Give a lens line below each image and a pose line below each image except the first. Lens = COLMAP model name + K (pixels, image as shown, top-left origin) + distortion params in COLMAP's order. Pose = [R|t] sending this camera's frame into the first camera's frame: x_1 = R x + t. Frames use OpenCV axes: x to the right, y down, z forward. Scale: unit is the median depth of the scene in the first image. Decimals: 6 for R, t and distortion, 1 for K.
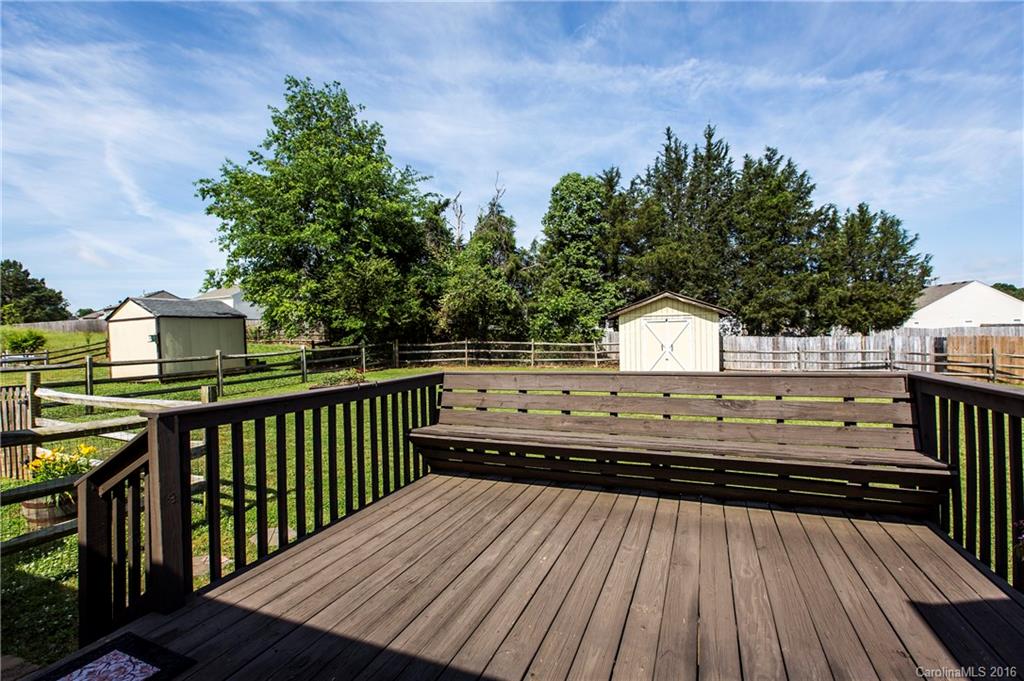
lens RADIAL K [[465.5, 0, 509.9], [0, 465.5, 338.1], [0, 0, 1]] dist [0.002632, -0.000054]
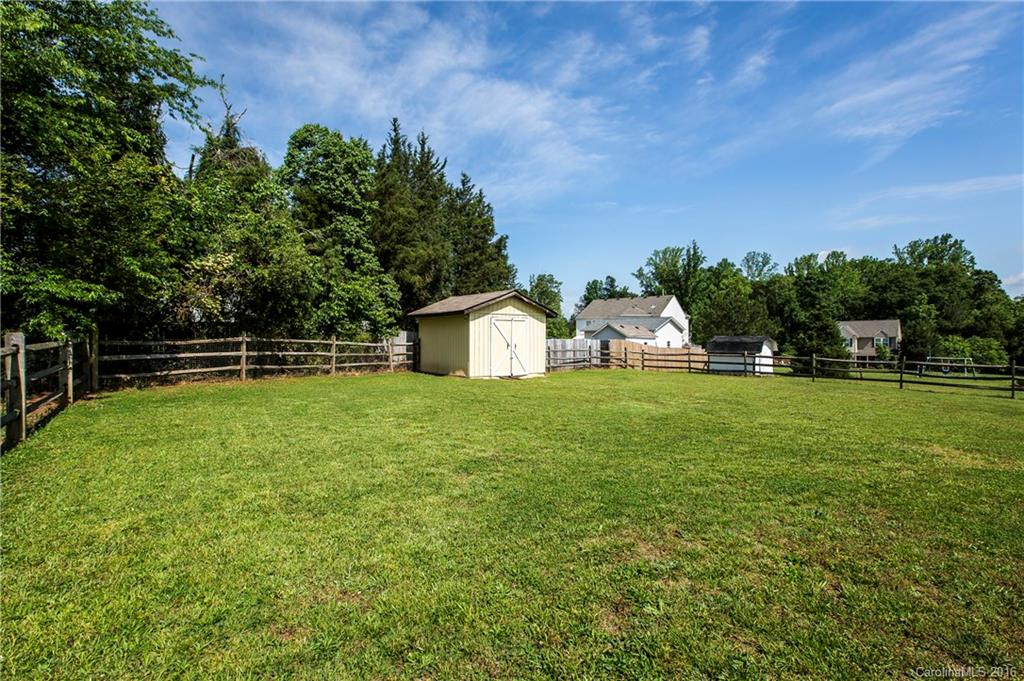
lens RADIAL K [[456.4, 0, 511.2], [0, 456.4, 337.7], [0, 0, 1]] dist [0.002592, 0.000162]
pose [[0.522541, 0.019384, 0.852394, -0.412049], [-0.002861, 0.999776, -0.020982, 0.018535], [-0.852609, 0.008525, 0.522480, 0.405418]]
